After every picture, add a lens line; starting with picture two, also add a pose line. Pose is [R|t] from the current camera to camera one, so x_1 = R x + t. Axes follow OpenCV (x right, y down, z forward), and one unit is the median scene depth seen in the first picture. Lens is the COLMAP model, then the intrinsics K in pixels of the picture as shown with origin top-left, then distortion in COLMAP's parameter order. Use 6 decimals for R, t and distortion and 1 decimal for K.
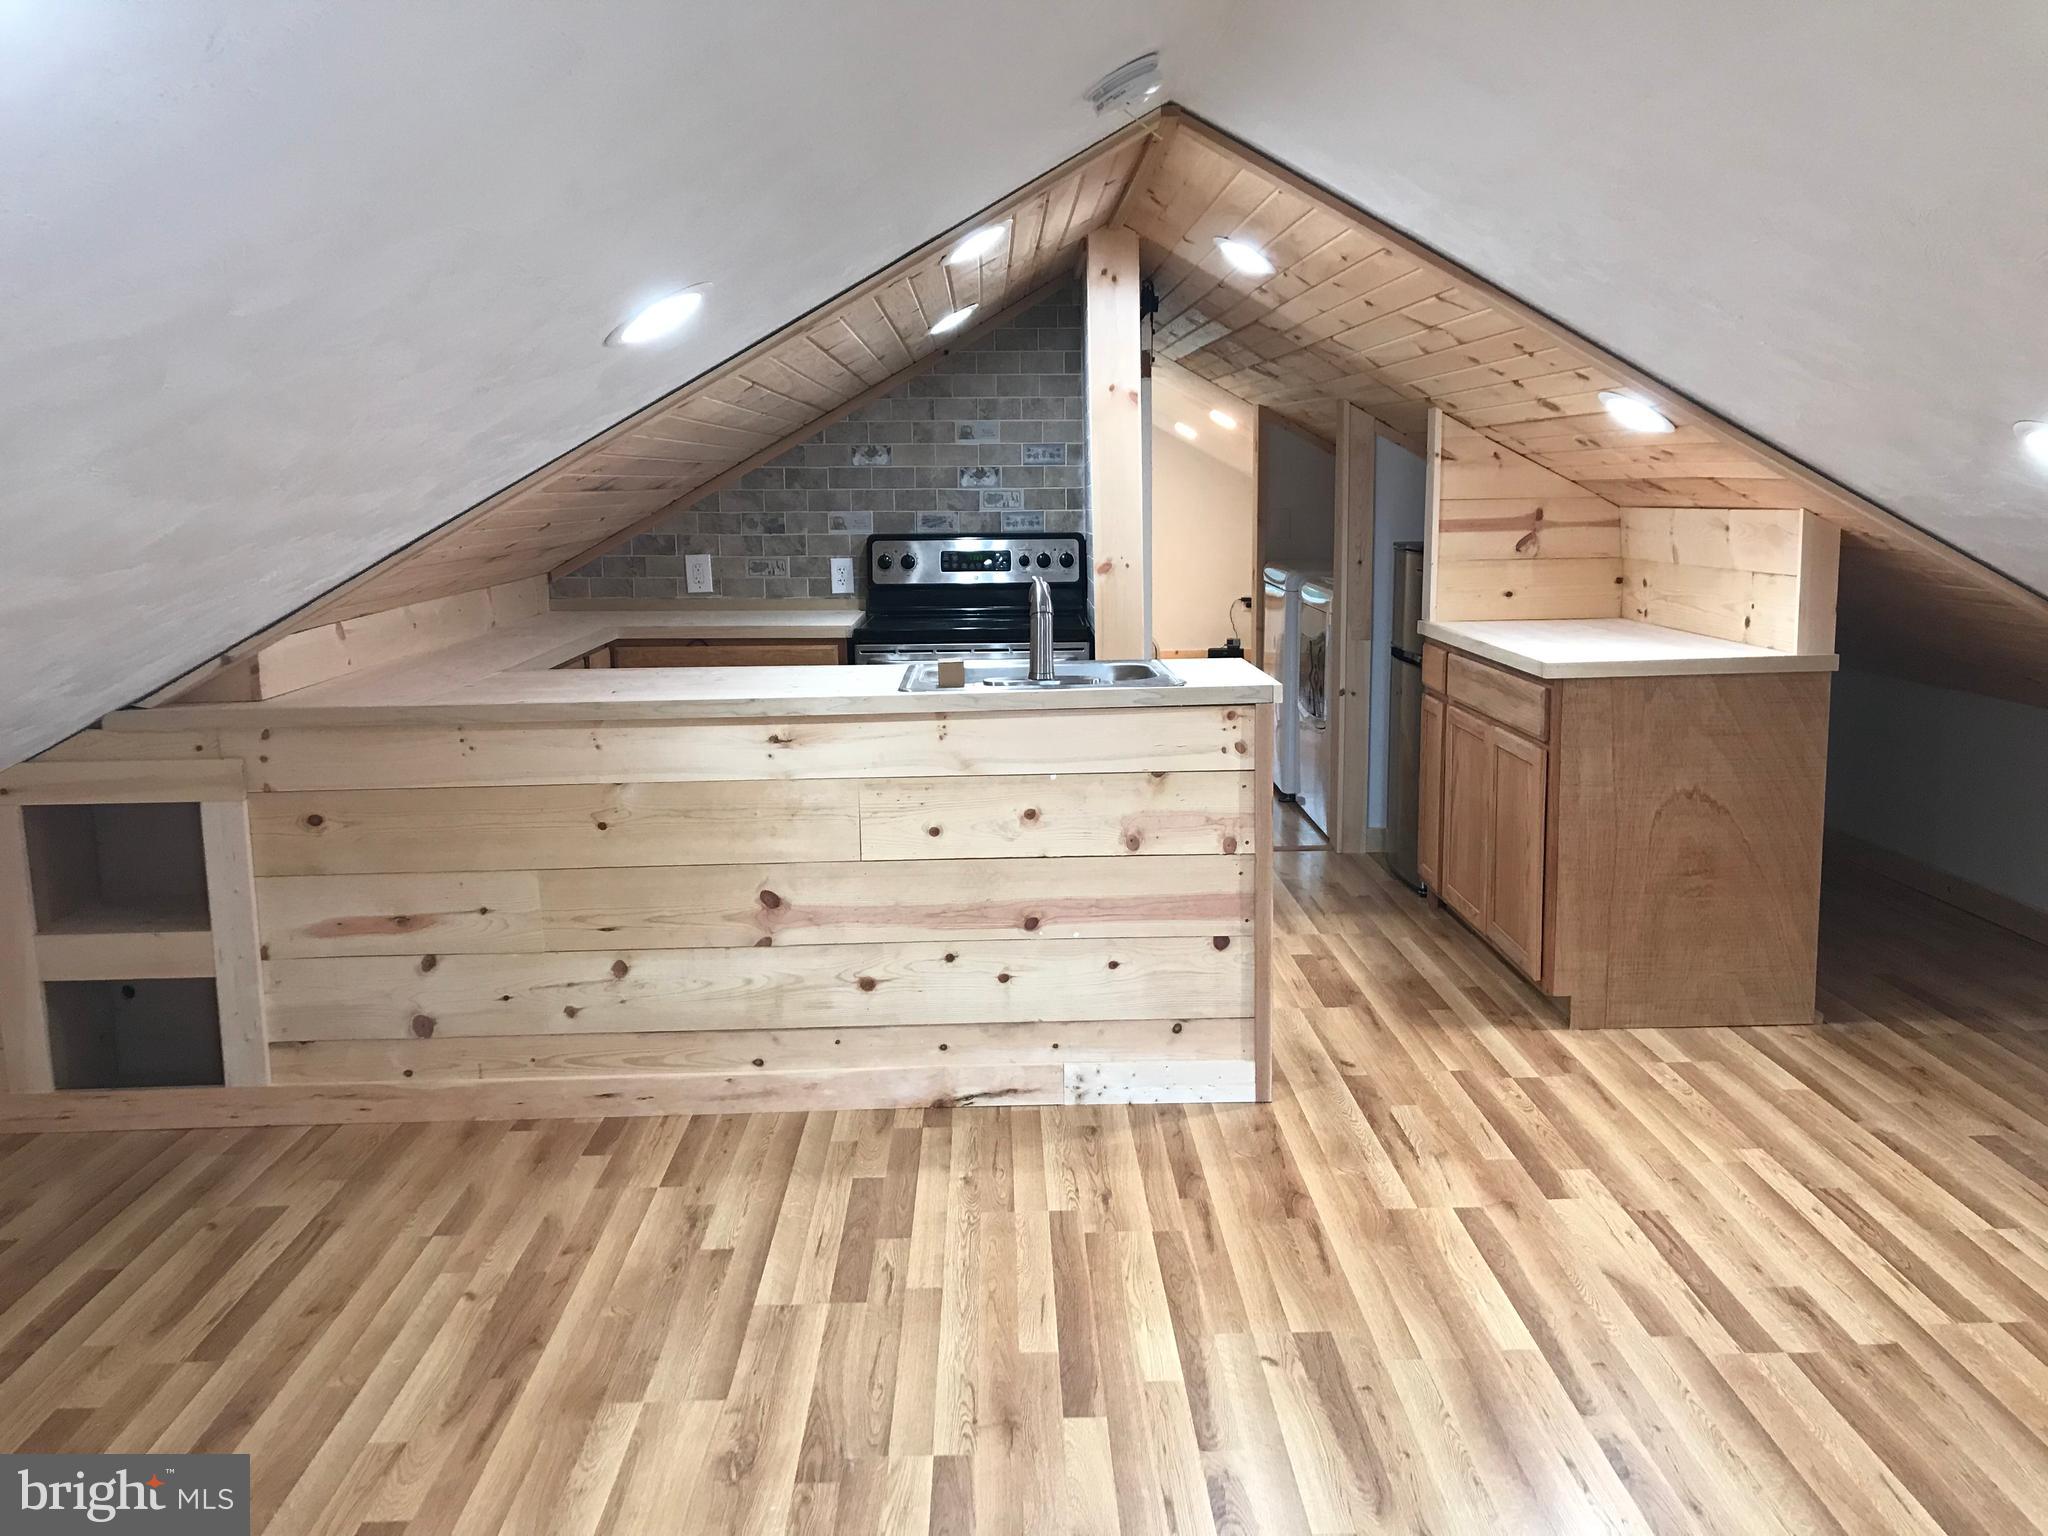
lens RADIAL K [[1694.7, 0, 1030.3], [0, 1694.7, 762.8], [0, 0, 1]] dist [0.011880, -0.008938]
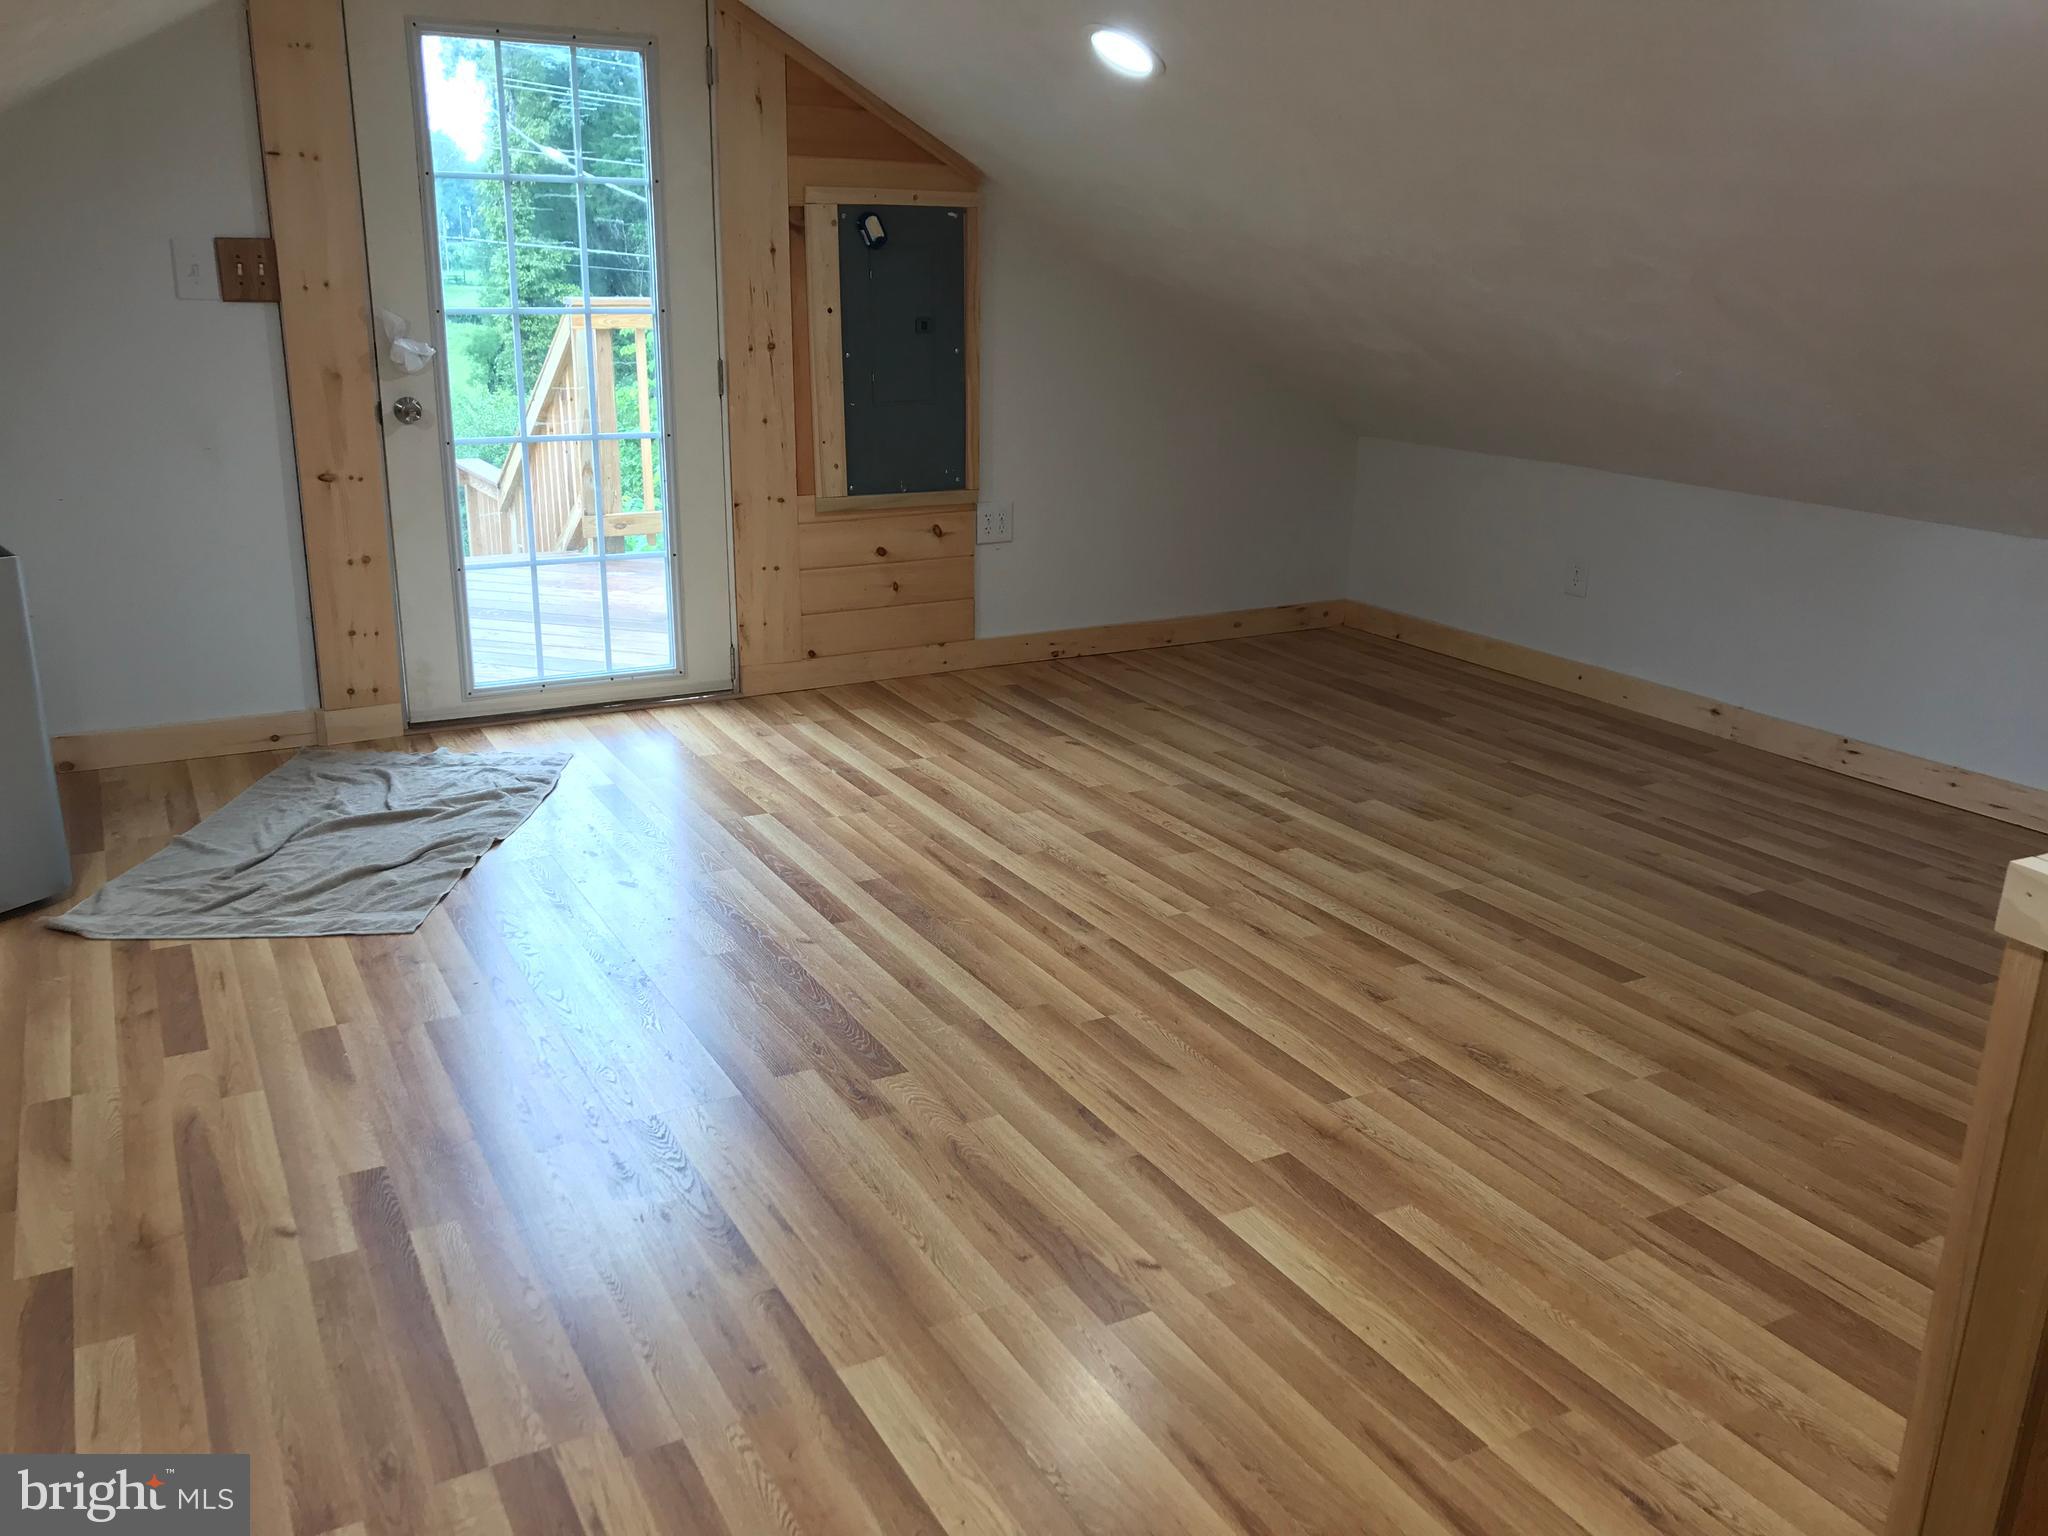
lens RADIAL K [[1694.7, 0, 1029.7], [0, 1694.7, 768.0], [0, 0, 1]] dist [0.011880, -0.008938]
pose [[-0.890598, 0.131814, -0.435270, 0.520237], [-0.078260, 0.898382, 0.432186, -0.208190], [0.448007, 0.418968, -0.789782, 1.539233]]
